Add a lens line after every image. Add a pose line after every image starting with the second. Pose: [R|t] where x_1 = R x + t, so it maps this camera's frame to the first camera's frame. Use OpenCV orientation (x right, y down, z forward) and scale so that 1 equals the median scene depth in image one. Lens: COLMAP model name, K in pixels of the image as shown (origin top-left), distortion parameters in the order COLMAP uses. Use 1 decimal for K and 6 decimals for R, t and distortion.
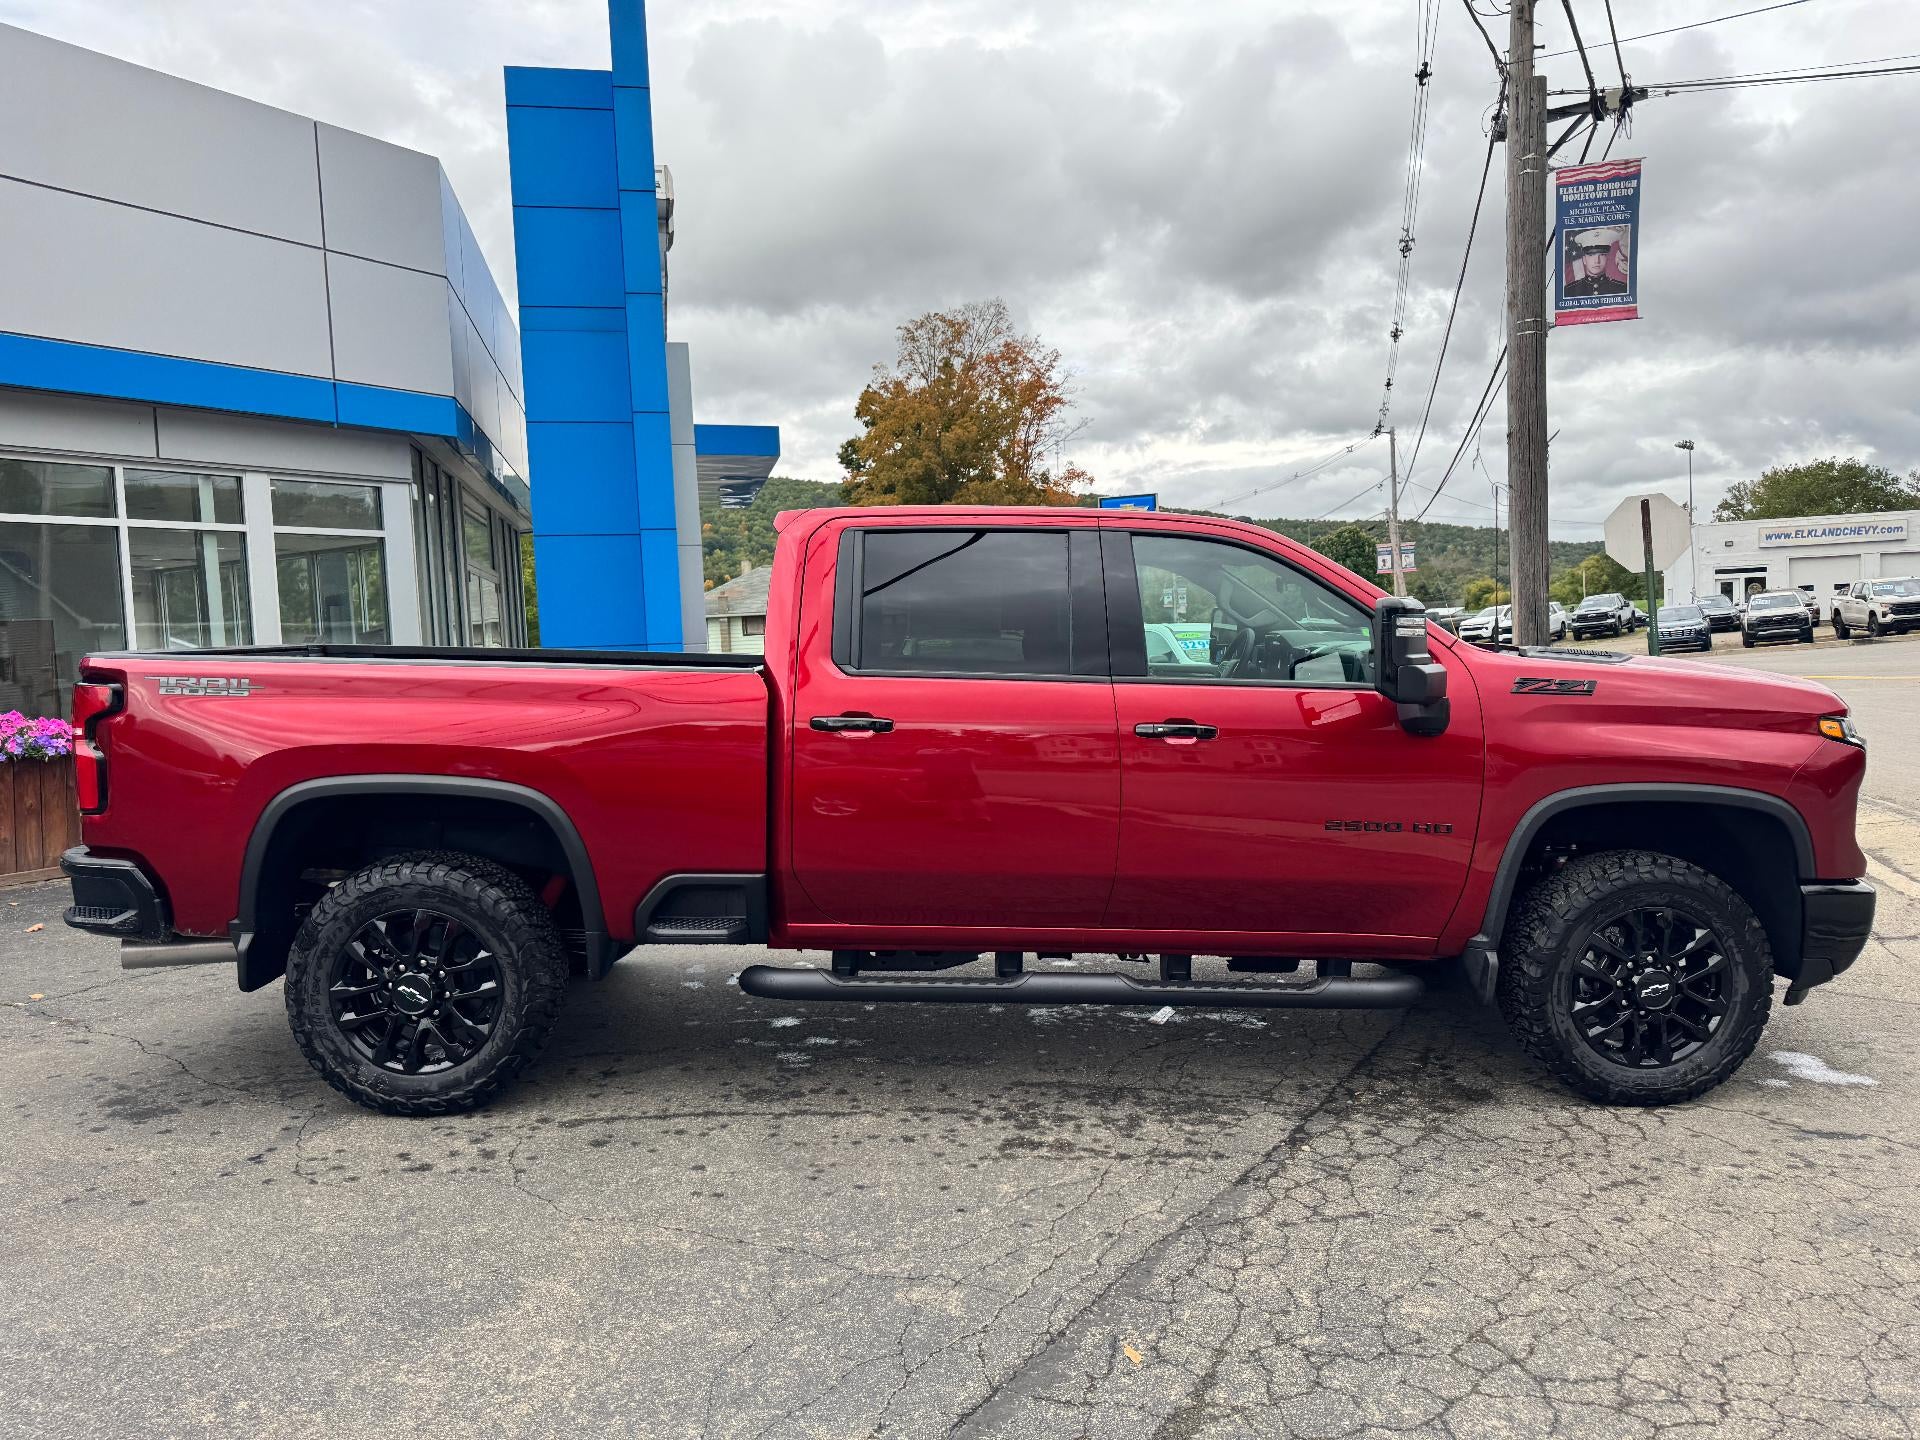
lens RADIAL K [[1323.8, 0, 990.2], [0, 1323.8, 730.7], [0, 0, 1]] dist [0.156081, -0.275462]
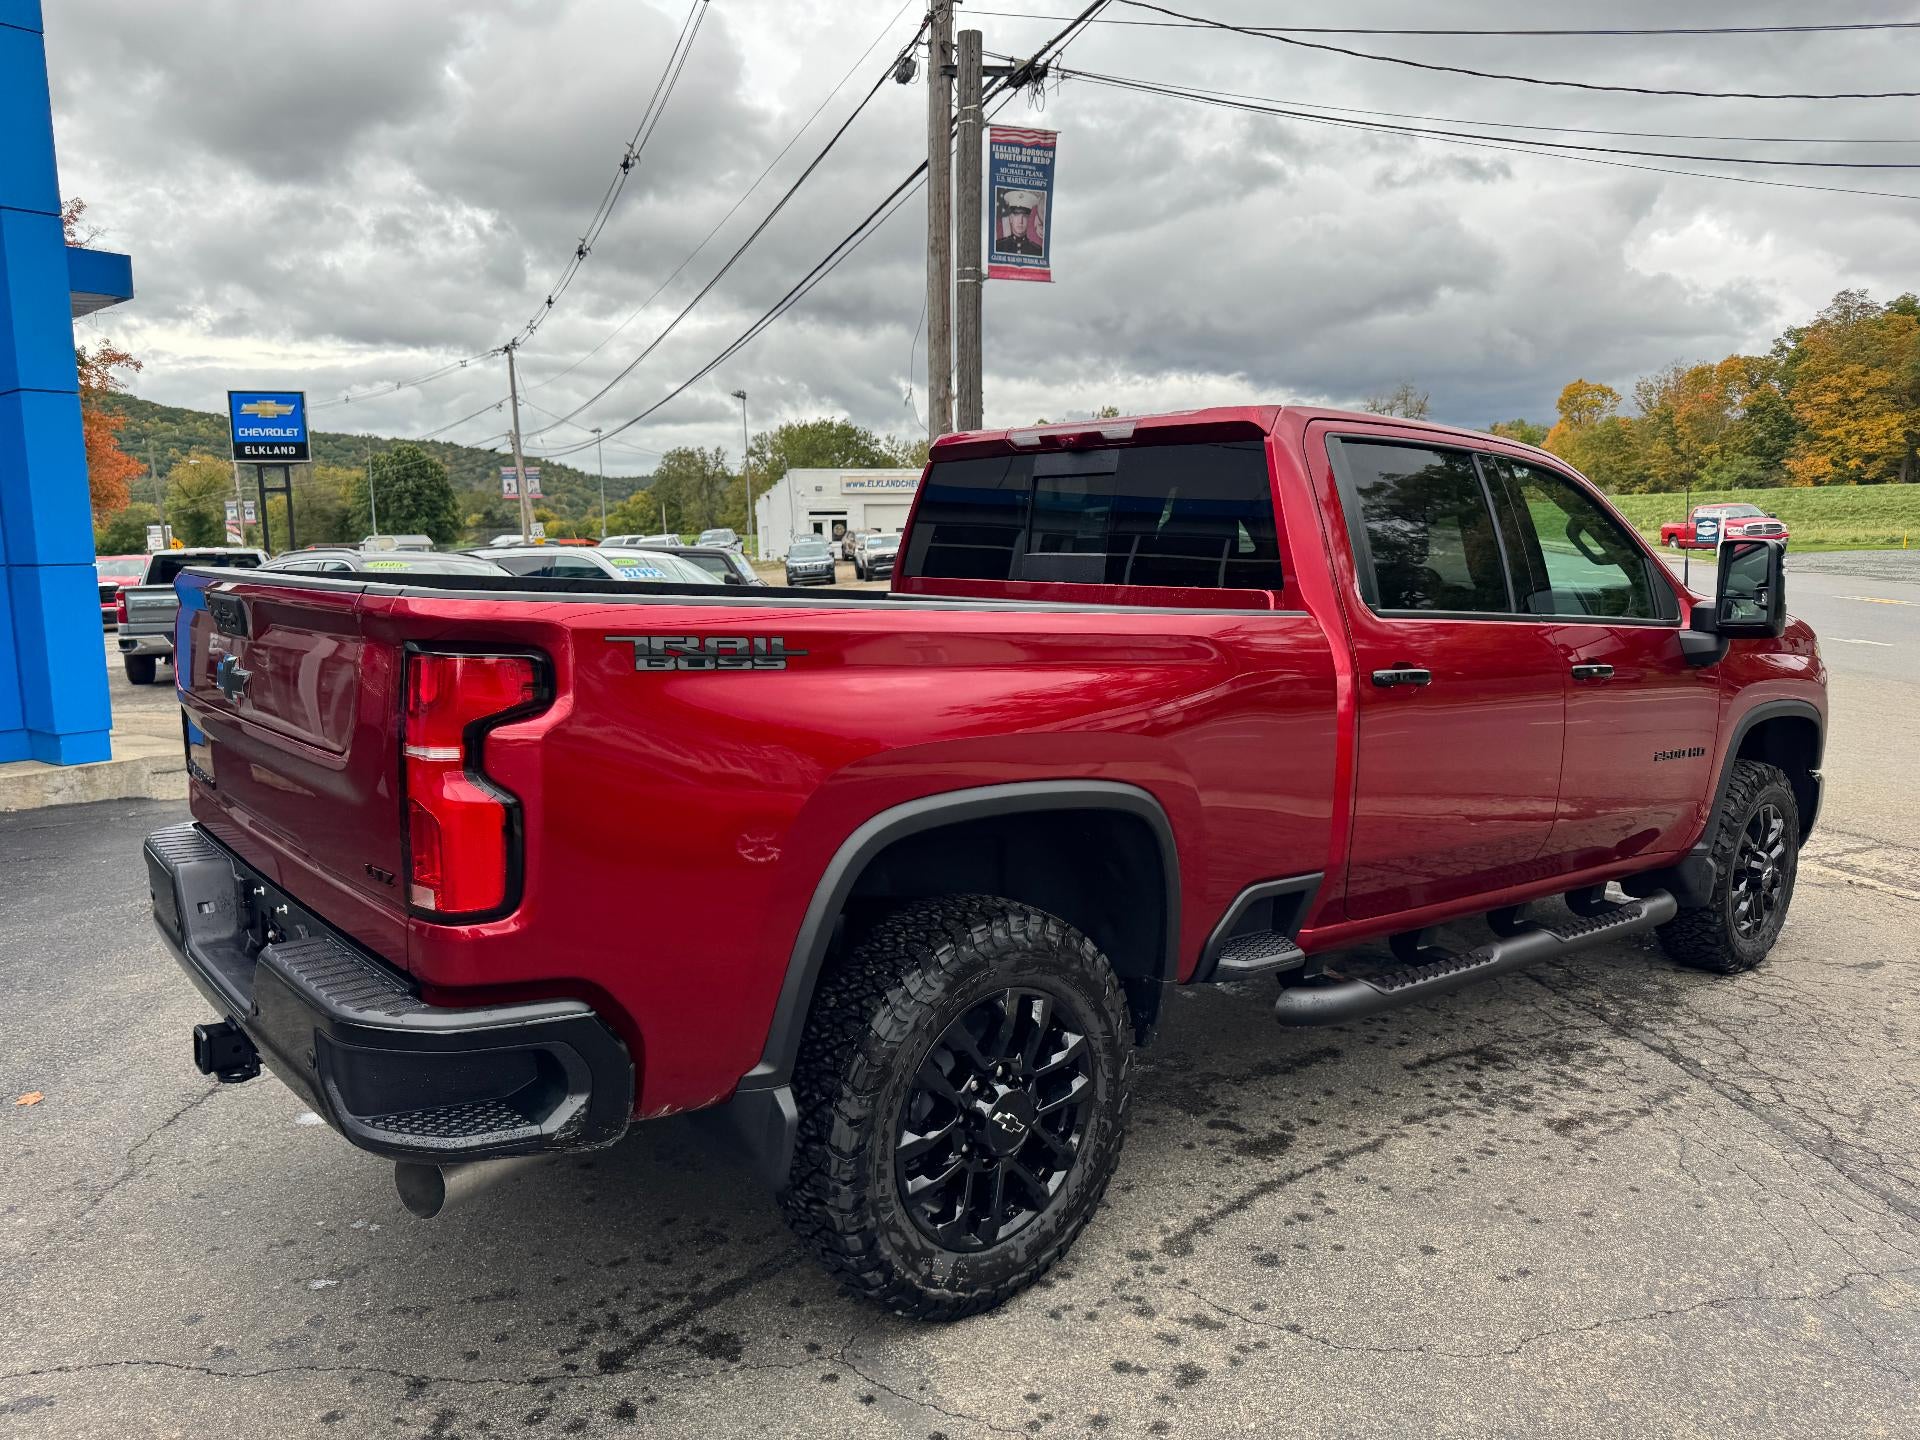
lens RADIAL K [[1326.3, 0, 994.2], [0, 1326.3, 747.7], [0, 0, 1]] dist [0.002192, -0.027872]
pose [[0.783621, -0.063820, 0.617953, -0.775389], [0.022251, 0.996954, 0.074746, -0.024008], [-0.620841, -0.044822, 0.782654, 0.511834]]
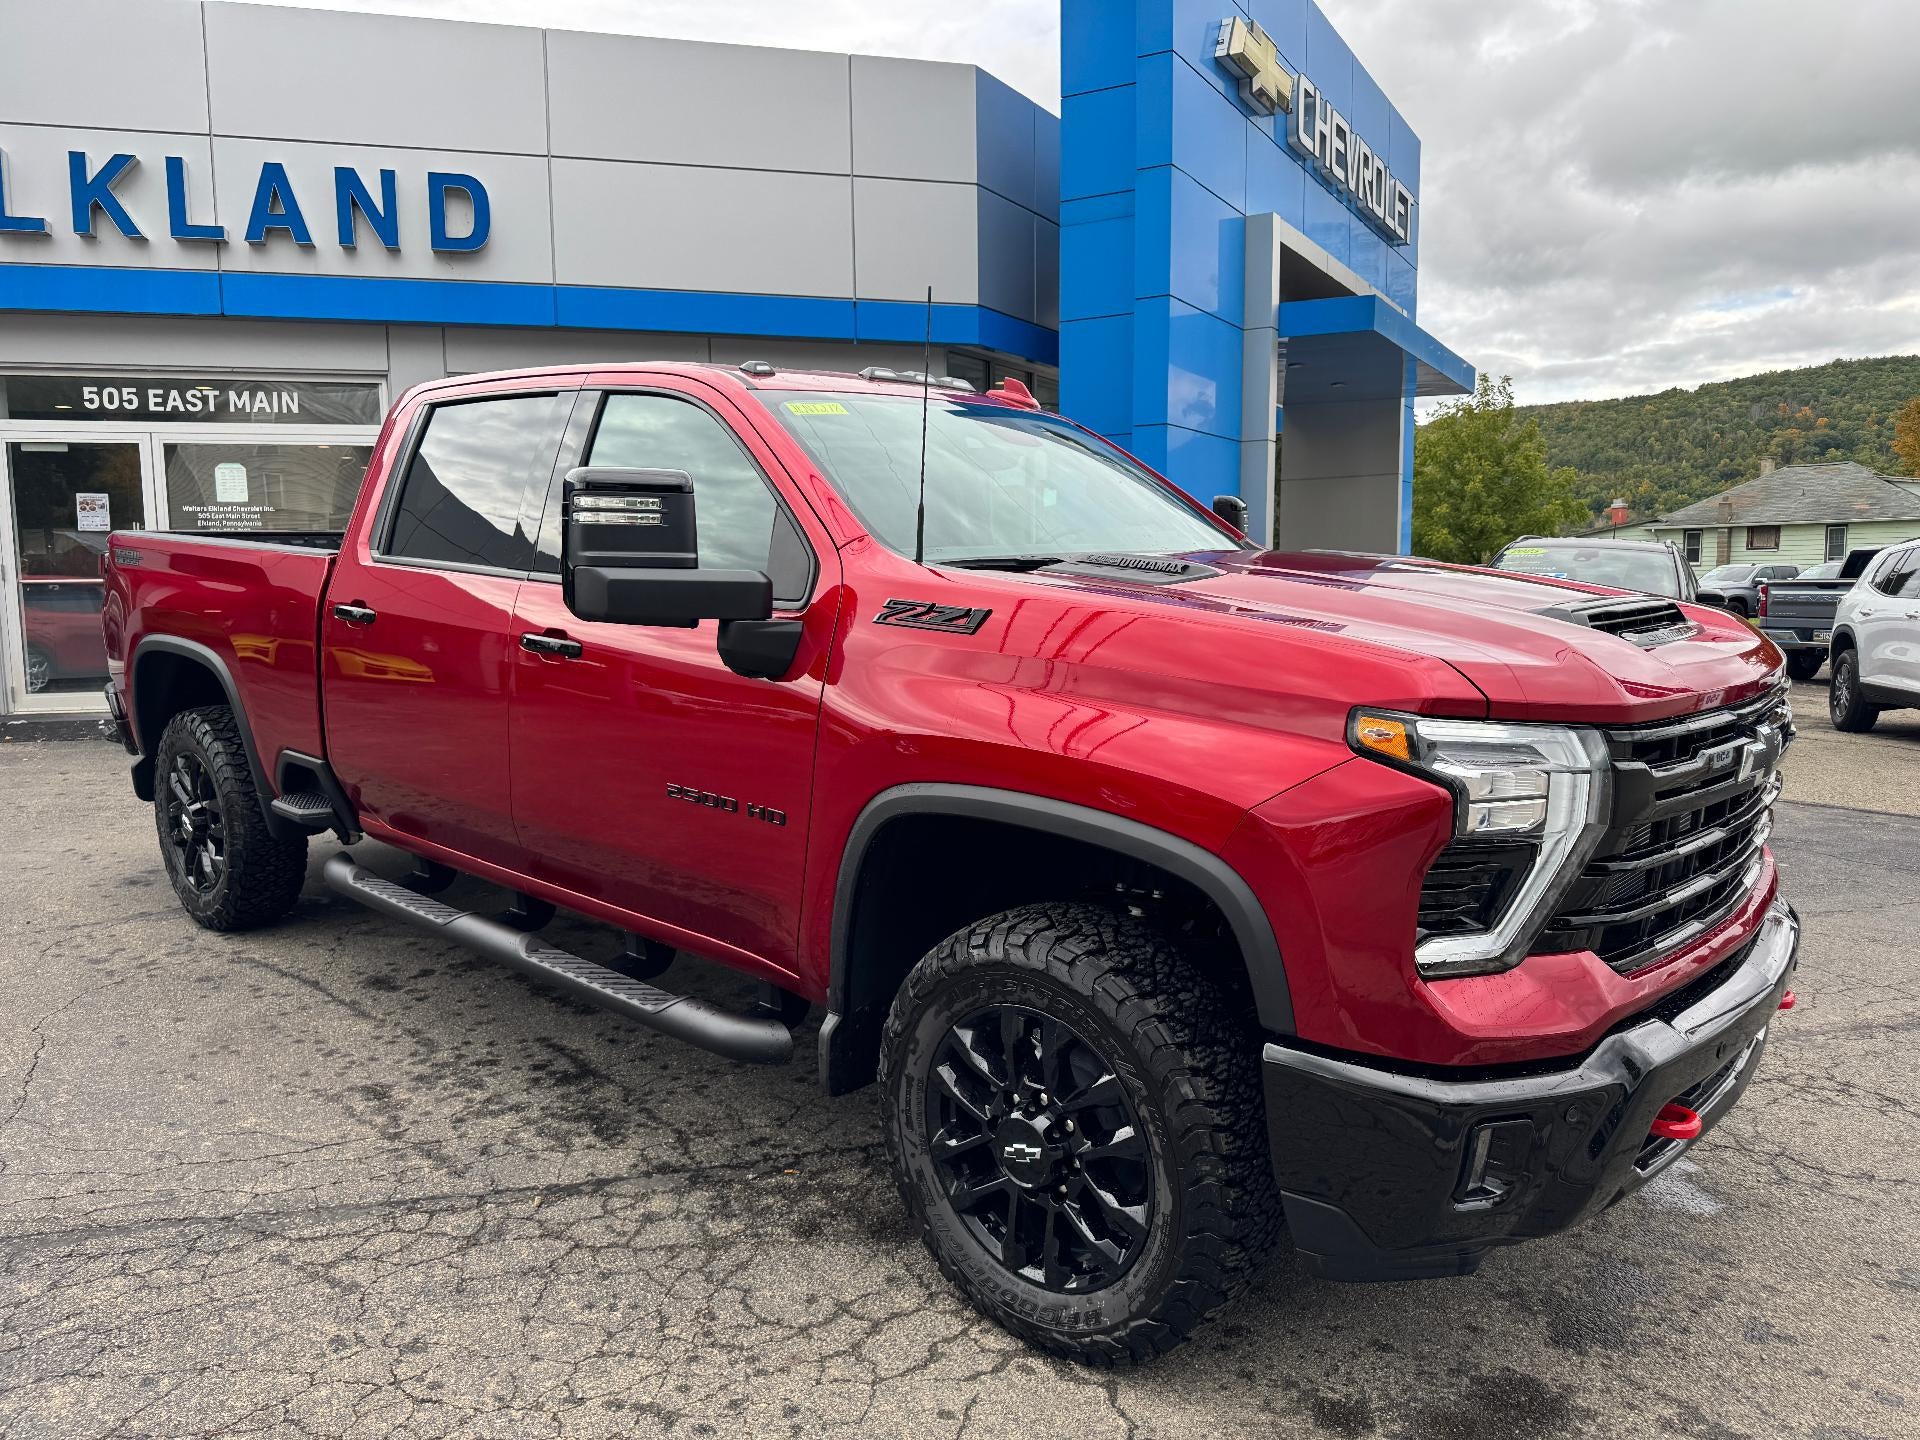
lens RADIAL K [[1362.0, 0, 977.1], [0, 1362.0, 721.1], [0, 0, 1]] dist [0.022185, -0.030304]
pose [[0.731904, 0.102052, -0.673722, 0.851937], [-0.064310, 0.994653, 0.080801, -0.034651], [0.678366, -0.015811, 0.734554, 0.570518]]
